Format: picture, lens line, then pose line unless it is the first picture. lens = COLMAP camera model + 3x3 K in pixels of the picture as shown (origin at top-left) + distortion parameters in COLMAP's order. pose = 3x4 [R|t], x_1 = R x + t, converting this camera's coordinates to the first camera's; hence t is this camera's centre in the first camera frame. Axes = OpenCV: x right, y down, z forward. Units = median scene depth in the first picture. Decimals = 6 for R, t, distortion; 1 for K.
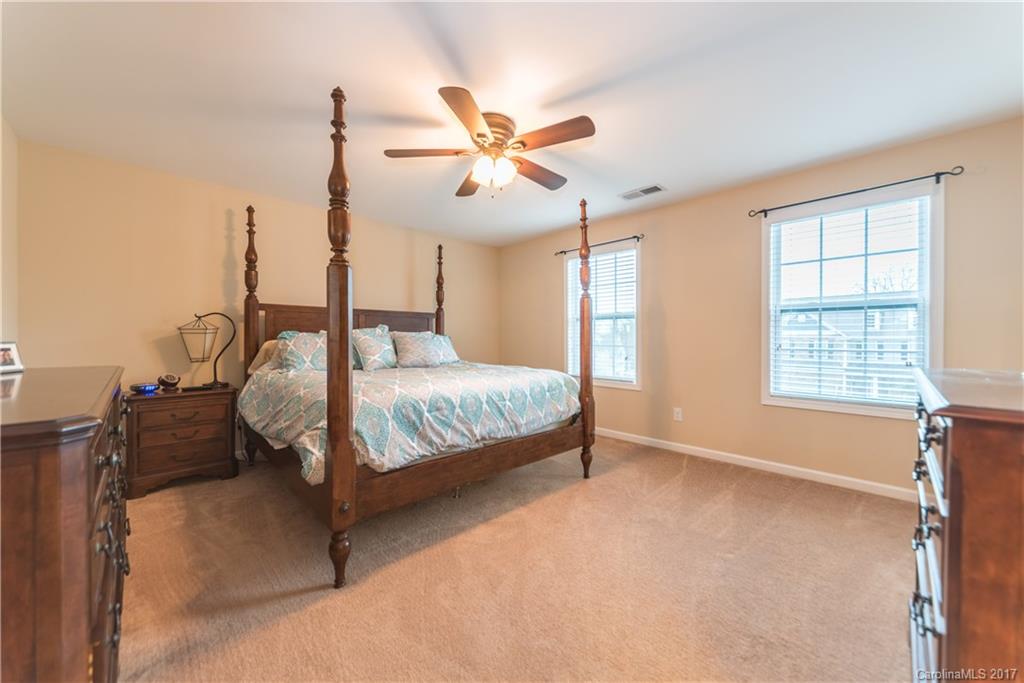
lens RADIAL K [[389.0, 0, 514.3], [0, 389.0, 336.3], [0, 0, 1]] dist [-0.002363, -0.000313]
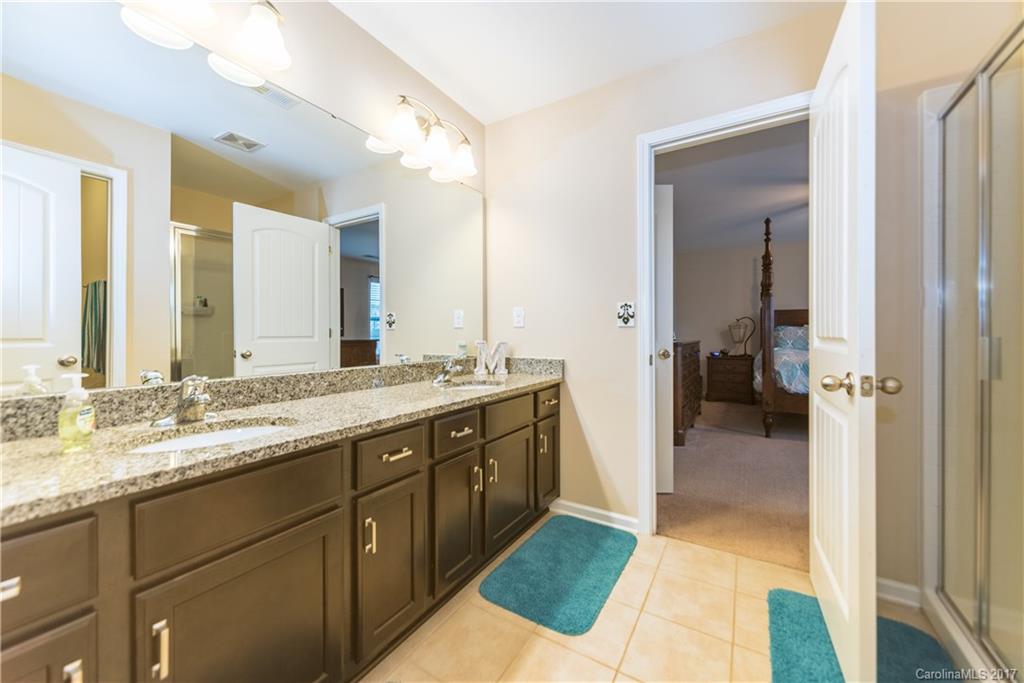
lens RADIAL K [[389.0, 0, 508.9], [0, 389.0, 335.6], [0, 0, 1]] dist [-0.002363, -0.000313]
pose [[0.246786, 0.002022, -0.969068, 1.263017], [0.004396, 0.999985, 0.003206, 0.028853], [0.969060, -0.005052, 0.246774, -0.940159]]
